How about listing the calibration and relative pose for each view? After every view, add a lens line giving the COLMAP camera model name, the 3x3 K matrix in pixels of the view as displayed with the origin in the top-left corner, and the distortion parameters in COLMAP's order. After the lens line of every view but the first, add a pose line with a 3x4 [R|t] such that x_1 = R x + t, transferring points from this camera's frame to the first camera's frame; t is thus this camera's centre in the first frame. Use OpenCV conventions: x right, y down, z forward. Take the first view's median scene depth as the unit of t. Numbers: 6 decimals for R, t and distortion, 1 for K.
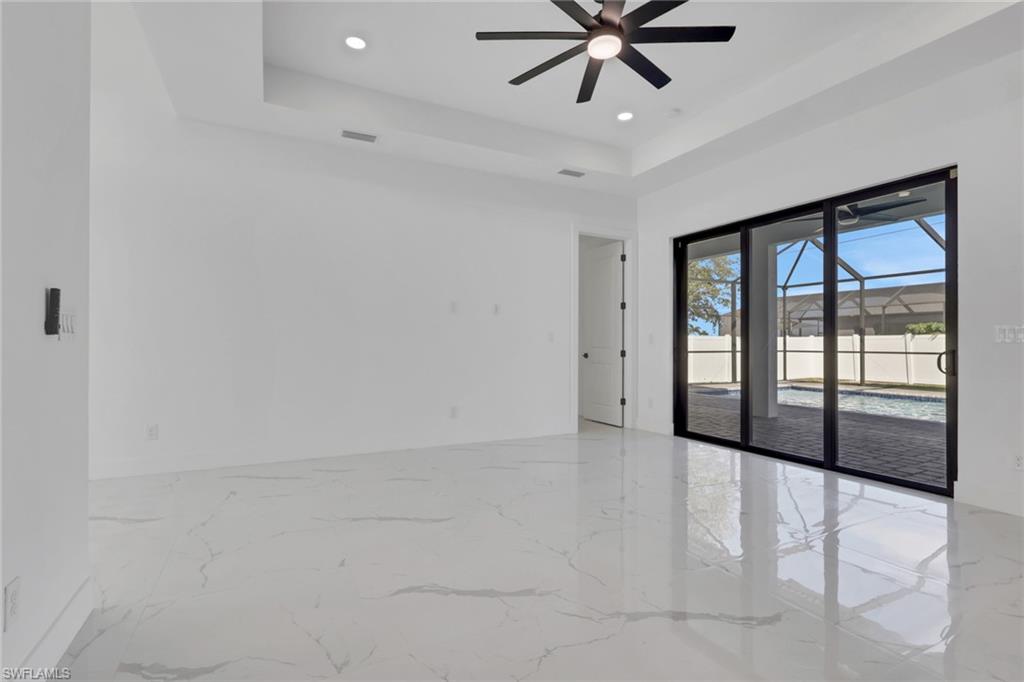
lens RADIAL K [[481.2, 0, 507.9], [0, 481.2, 339.1], [0, 0, 1]] dist [0.002213, 0.000671]
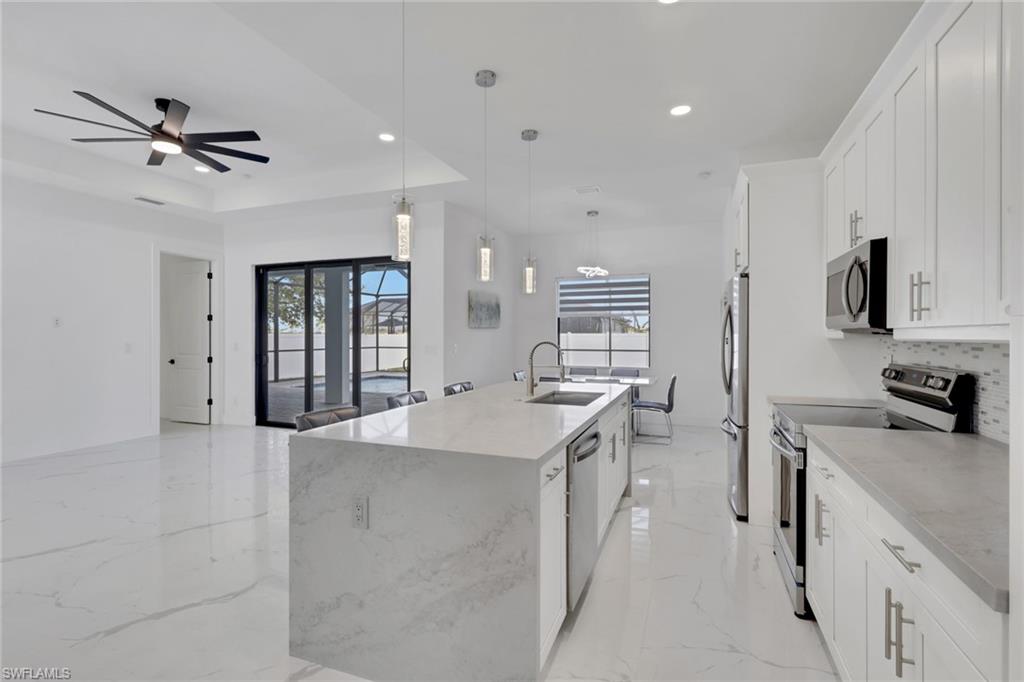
lens RADIAL K [[481.2, 0, 507.9], [0, 481.2, 339.1], [0, 0, 1]] dist [0.002213, 0.000671]
pose [[0.744420, -0.004024, 0.667699, 0.003058], [-0.009232, 0.999824, 0.016318, -0.047193], [-0.667647, -0.018312, 0.744252, -0.342772]]
